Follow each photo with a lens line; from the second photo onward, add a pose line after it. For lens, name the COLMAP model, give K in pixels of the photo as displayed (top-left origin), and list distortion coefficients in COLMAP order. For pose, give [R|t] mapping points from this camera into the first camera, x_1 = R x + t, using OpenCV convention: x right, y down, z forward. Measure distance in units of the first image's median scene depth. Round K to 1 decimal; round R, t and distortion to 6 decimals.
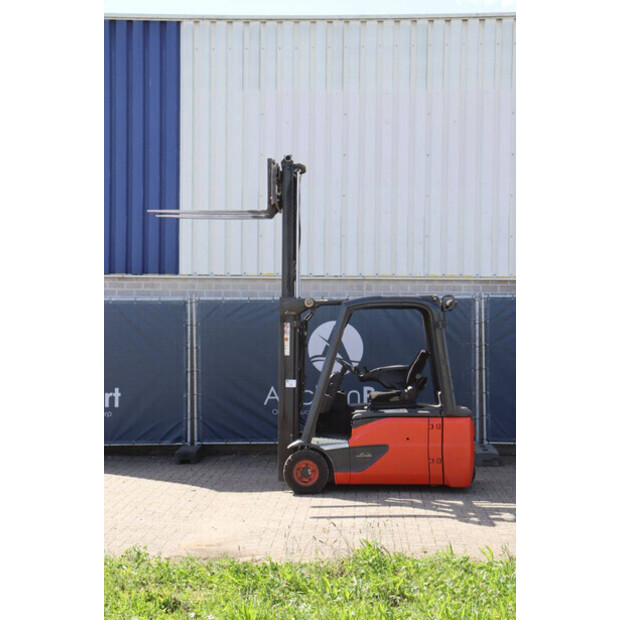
lens RADIAL K [[1148.5, 0, 311.3], [0, 1148.5, 296.7], [0, 0, 1]] dist [0.217308, 0.073624]
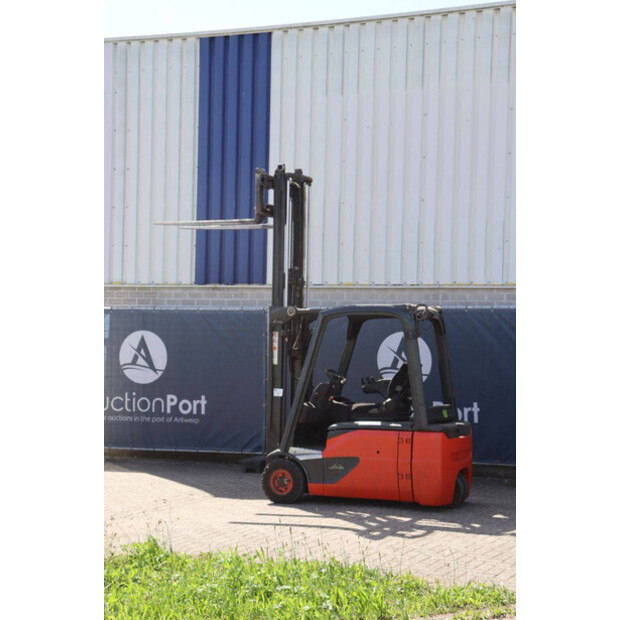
lens RADIAL K [[1289.4, 0, 308.6], [0, 1289.4, 296.3], [0, 0, 1]] dist [0.289787, 0.178743]
pose [[0.923856, -0.003093, -0.382727, 0.432254], [-0.000811, 0.999949, -0.010041, 0.002977], [0.382738, 0.009587, 0.923807, -0.028811]]
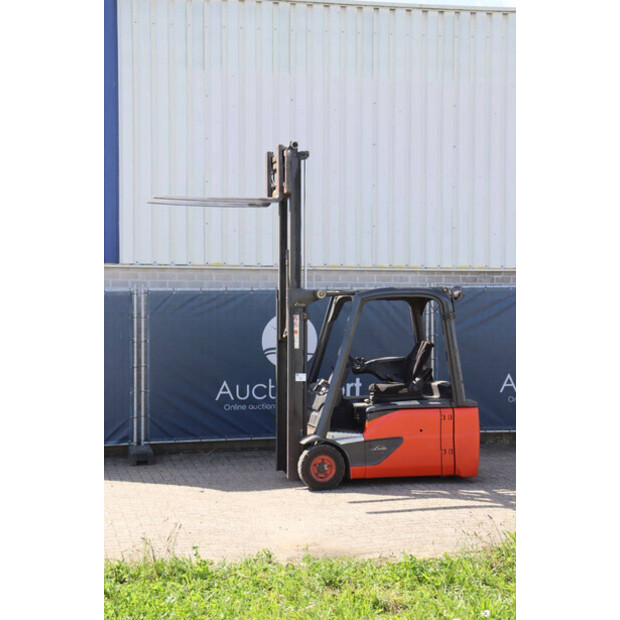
lens RADIAL K [[1192.4, 0, 309.1], [0, 1192.4, 295.7], [0, 0, 1]] dist [0.221869, 0.061163]
pose [[0.967373, -0.001709, 0.253350, -0.263317], [-0.000612, 0.999959, 0.009082, -0.002600], [-0.253355, -0.008941, 0.967332, 0.022911]]
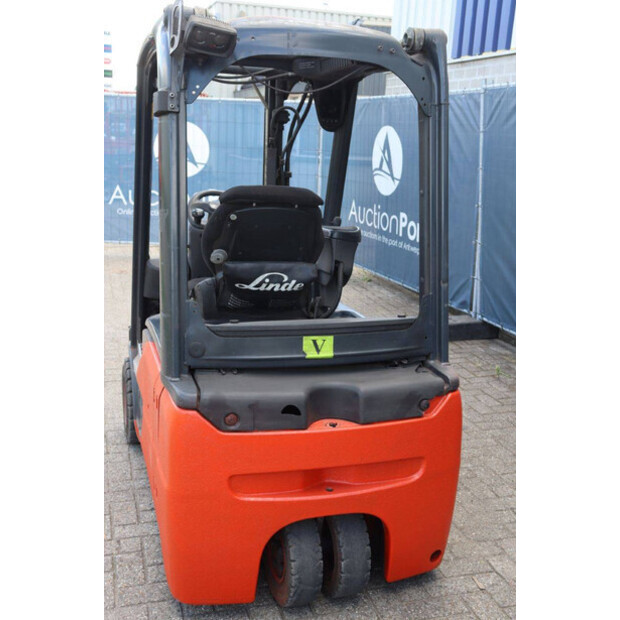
lens RADIAL K [[740.6, 0, 310.0], [0, 740.6, 310.0], [0, 0, 1]] dist [0.009246, 0.035636]
pose [[0.315808, 0.229922, -0.920544, 0.314016], [-0.015333, 0.971305, 0.237341, 0.029744], [0.948699, -0.060839, 0.310272, 0.943810]]
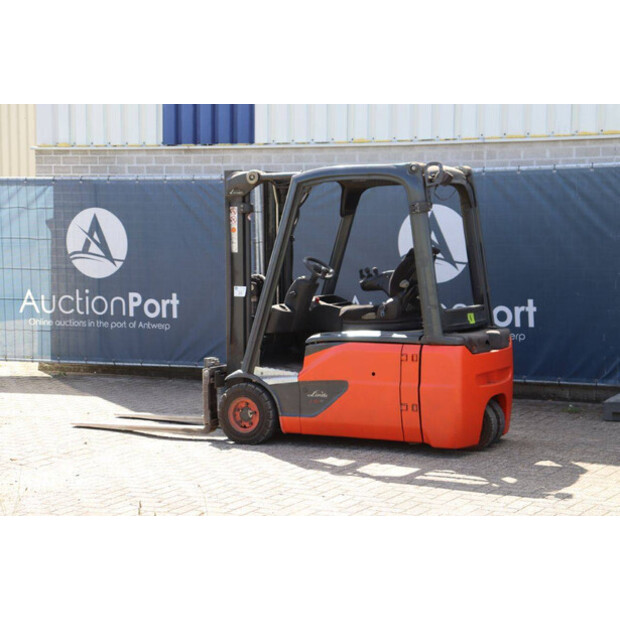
lens RADIAL K [[1445.7, 0, 311.1], [0, 1445.7, 301.1], [0, 0, 1]] dist [0.407560, 0.460337]
pose [[0.895651, 0.021498, -0.444237, 0.418657], [0.014945, 0.996812, 0.078371, 0.011229], [0.444506, -0.076833, 0.892475, 0.209245]]
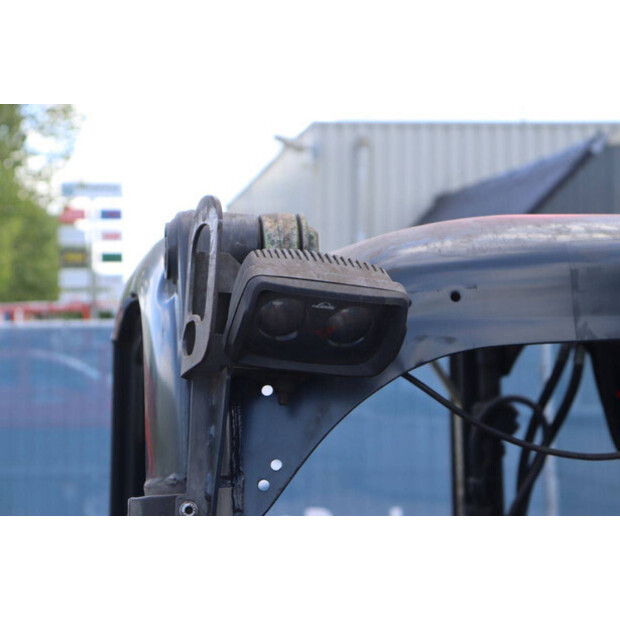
lens RADIAL K [[1427.4, 0, 310.0], [0, 1427.4, 310.0], [0, 0, 1]] dist [0.515166, -6.055599]
pose [[0.193252, -0.026789, -0.980783, 0.220974], [0.041550, 0.998954, -0.019098, 0.009454], [0.980269, -0.037061, 0.194163, 0.961384]]
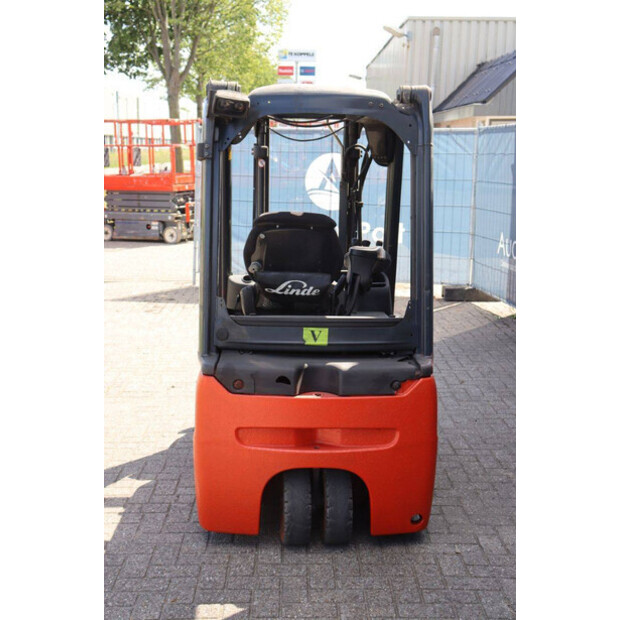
lens RADIAL K [[885.9, 0, 310.0], [0, 885.9, 310.0], [0, 0, 1]] dist [0.066800, 0.102919]
pose [[0.058373, 0.171364, -0.983477, 0.436896], [0.008807, 0.985030, 0.172158, 0.025162], [0.998256, -0.018711, 0.055990, 0.990621]]
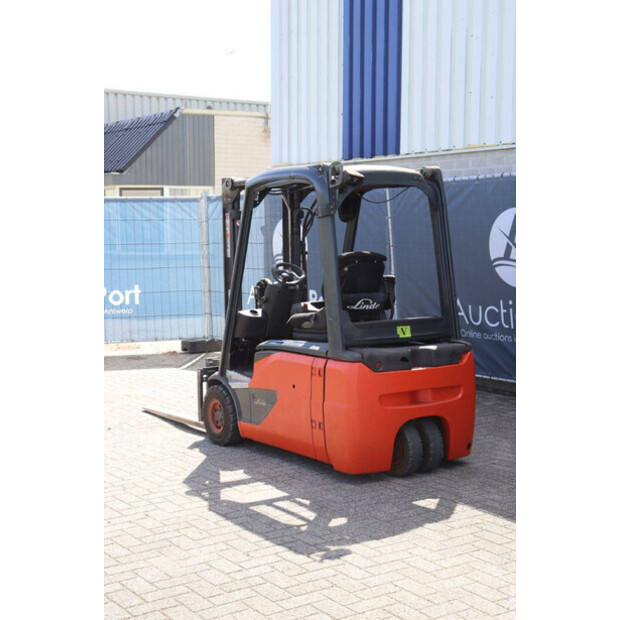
lens RADIAL K [[1021.3, 0, 310.0], [0, 1021.3, 310.0], [0, 0, 1]] dist [0.153953, 0.008589]
pose [[0.578601, 0.056501, -0.813651, 0.542056], [0.032859, 0.995173, 0.092473, 0.025380], [0.814949, -0.080241, 0.573952, 0.654395]]
